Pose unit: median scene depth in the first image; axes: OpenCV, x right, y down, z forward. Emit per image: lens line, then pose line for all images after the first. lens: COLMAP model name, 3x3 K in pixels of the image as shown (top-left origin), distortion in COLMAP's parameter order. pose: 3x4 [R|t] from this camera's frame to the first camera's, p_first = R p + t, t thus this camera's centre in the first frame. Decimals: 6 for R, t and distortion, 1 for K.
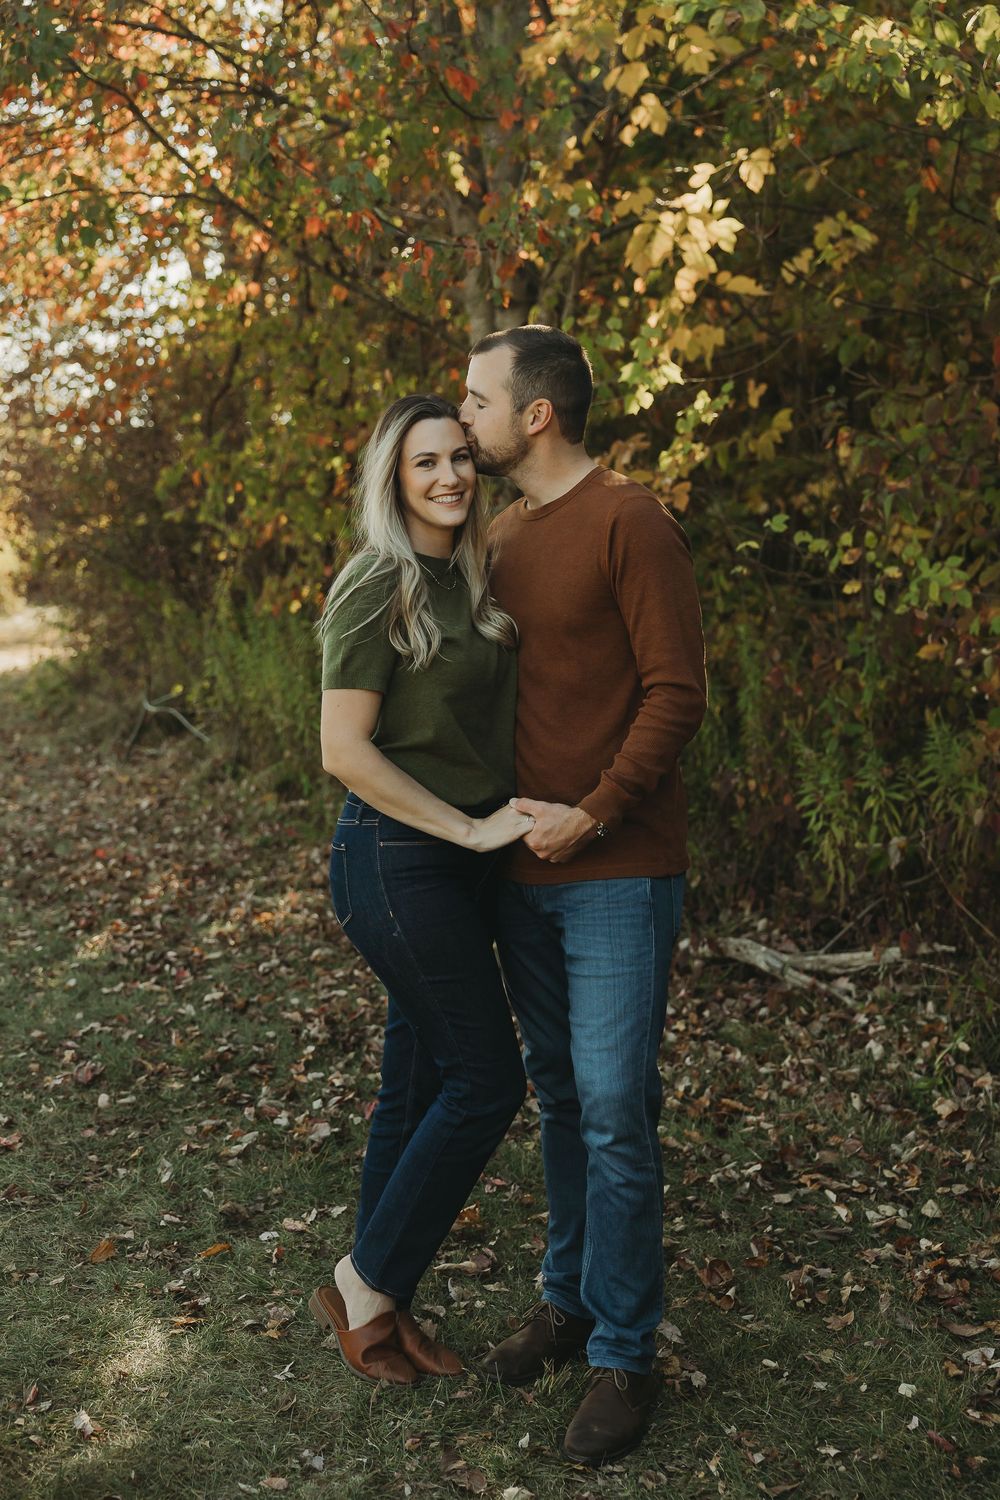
lens RADIAL K [[1833.0, 0, 512.4], [0, 1833.0, 681.2], [0, 0, 1]] dist [0.012027, 0.015750]
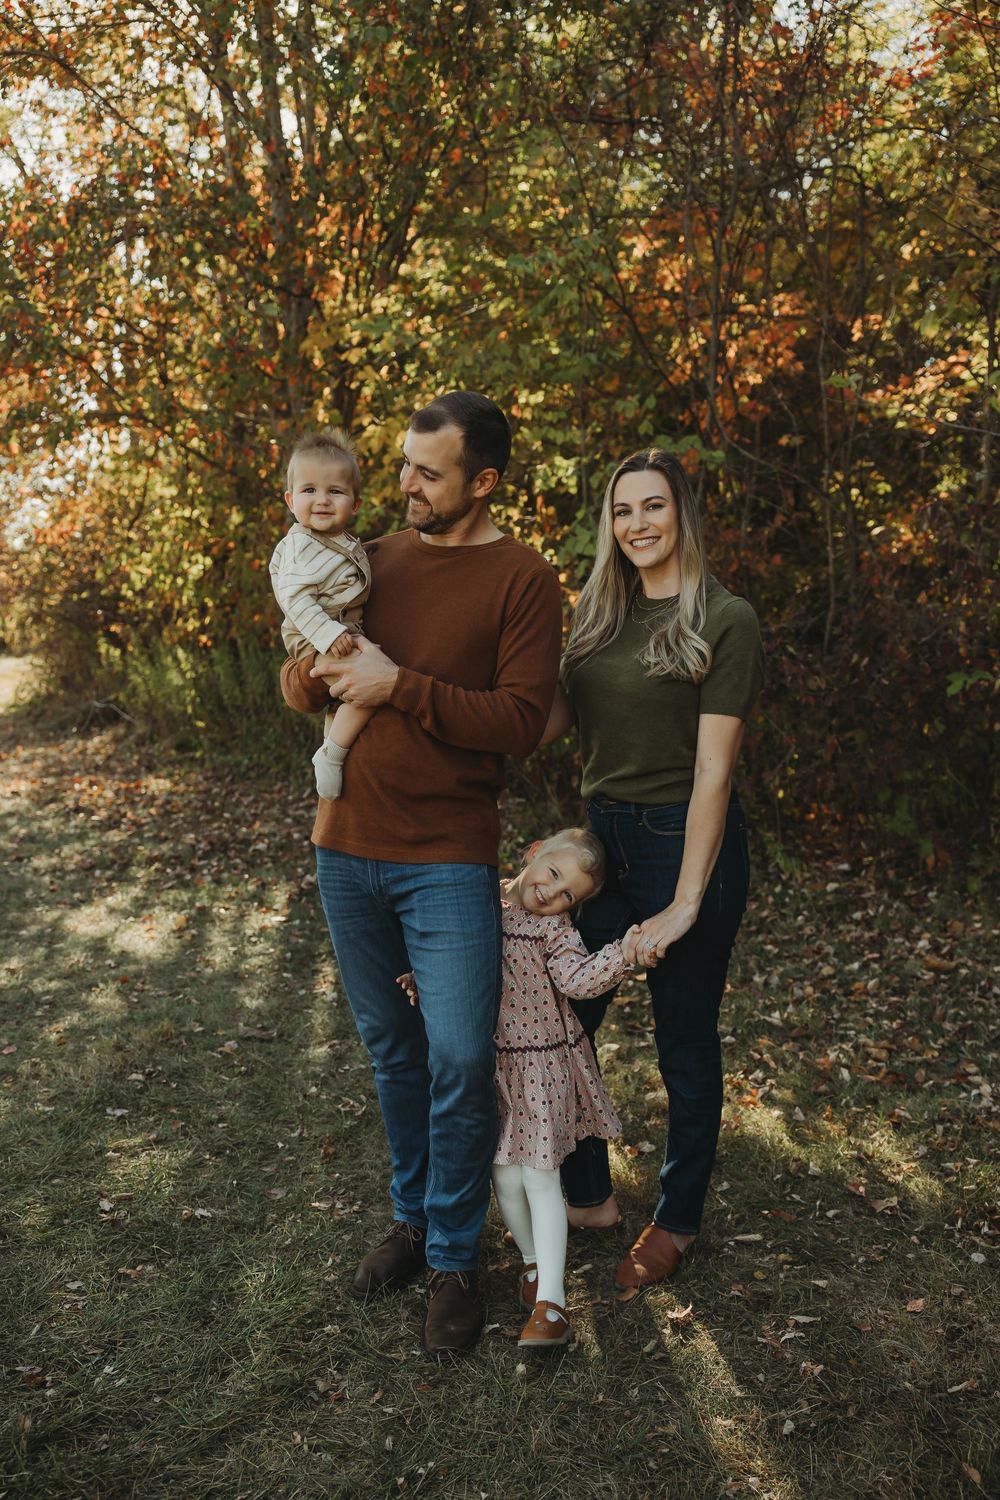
lens RADIAL K [[1321.2, 0, 500.0], [0, 1321.2, 750.0], [0, 0, 1]] dist [-0.000129, 0.001961]
pose [[0.992652, -0.019762, 0.119379, 0.040601], [0.016714, 0.999510, 0.026478, 0.051211], [-0.119844, -0.024288, 0.992496, -0.430464]]
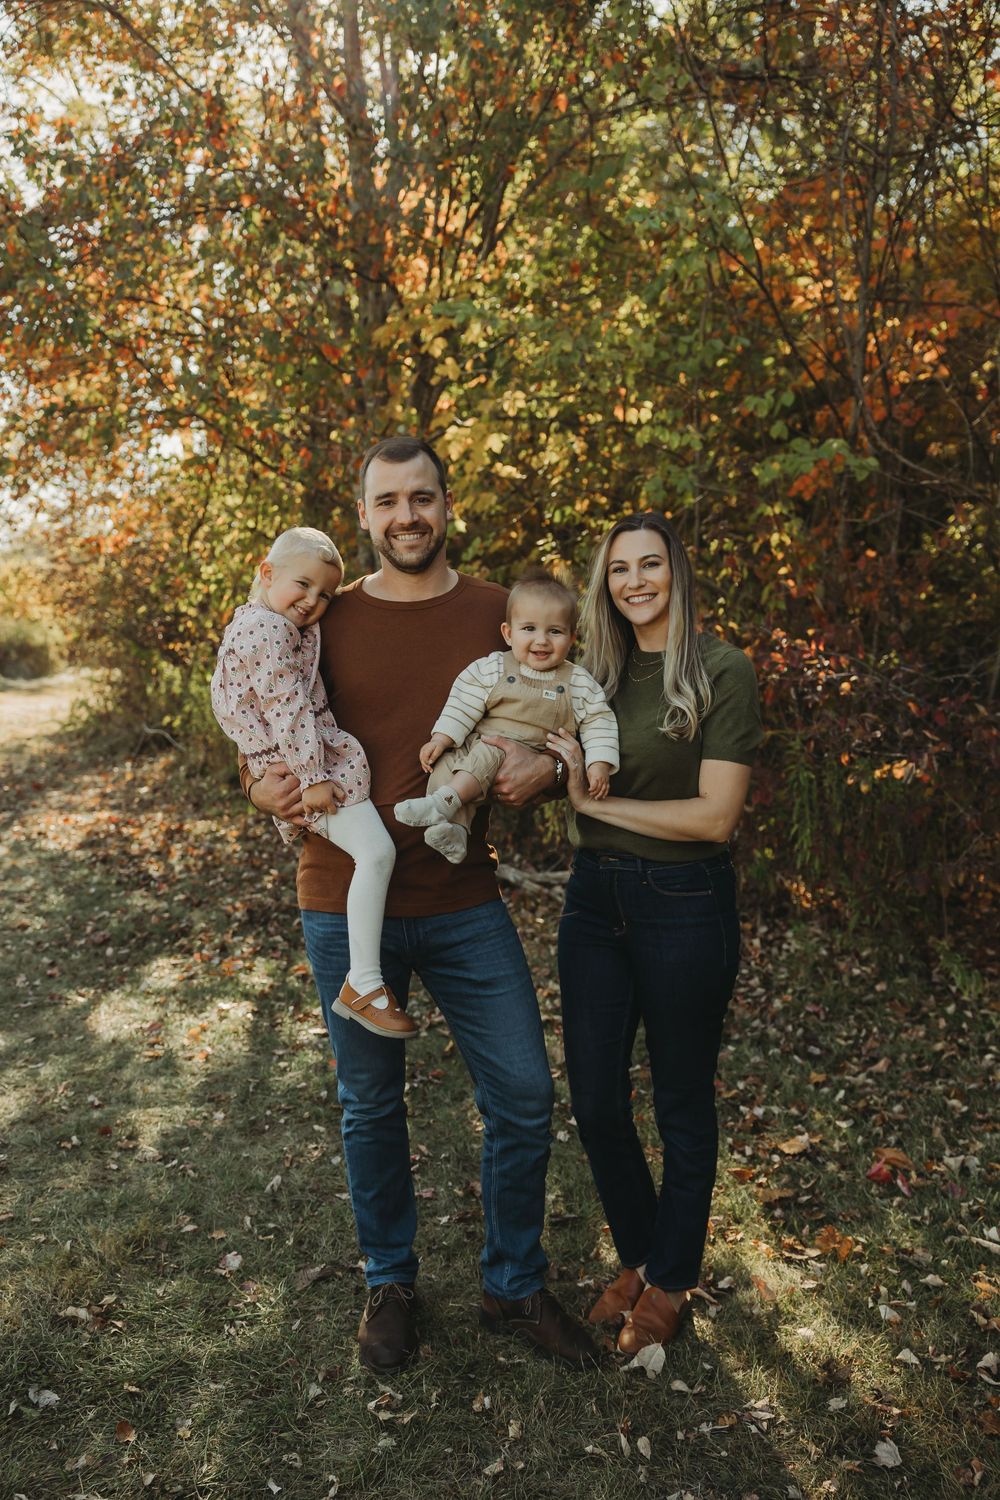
lens RADIAL K [[1297.4, 0, 500.9], [0, 1297.4, 722.2], [0, 0, 1]] dist [0.015420, 0.007430]
pose [[0.998045, 0.006666, 0.062146, 0.052341], [-0.006469, 0.999973, -0.003375, 0.015437], [-0.062167, 0.002966, 0.998061, -0.188533]]
